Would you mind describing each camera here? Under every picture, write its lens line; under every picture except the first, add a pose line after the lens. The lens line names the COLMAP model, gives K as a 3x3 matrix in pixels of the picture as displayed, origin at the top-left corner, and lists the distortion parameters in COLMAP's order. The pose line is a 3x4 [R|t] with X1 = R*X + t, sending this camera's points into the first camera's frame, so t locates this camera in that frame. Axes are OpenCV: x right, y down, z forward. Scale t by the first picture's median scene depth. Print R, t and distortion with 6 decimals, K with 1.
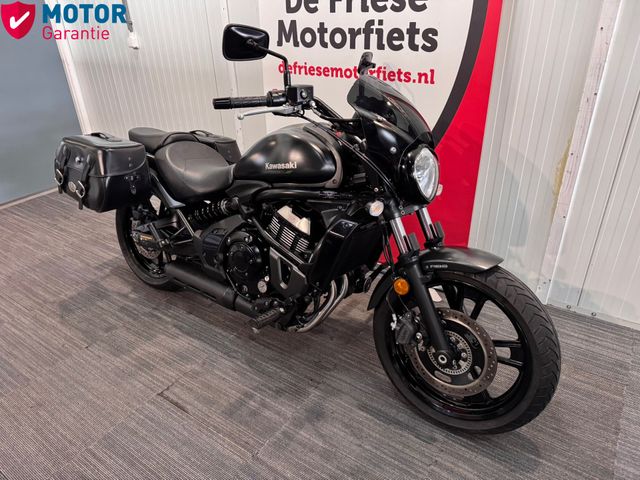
lens RADIAL K [[461.4, 0, 318.1], [0, 461.4, 237.9], [0, 0, 1]] dist [0.041182, -0.045847]
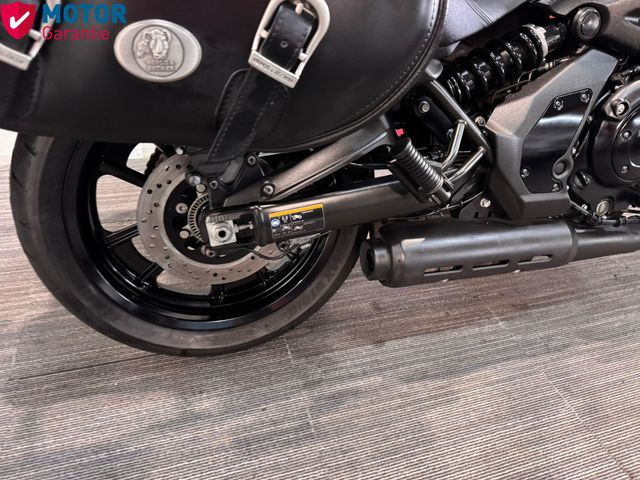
lens RADIAL K [[472.1, 0, 332.3], [0, 472.1, 243.0], [0, 0, 1]] dist [0.033581, -0.037906]
pose [[0.590748, -0.405511, 0.697551, -0.671059], [0.278432, 0.913878, 0.295469, -0.080736], [-0.757293, 0.019673, 0.652779, 0.855629]]
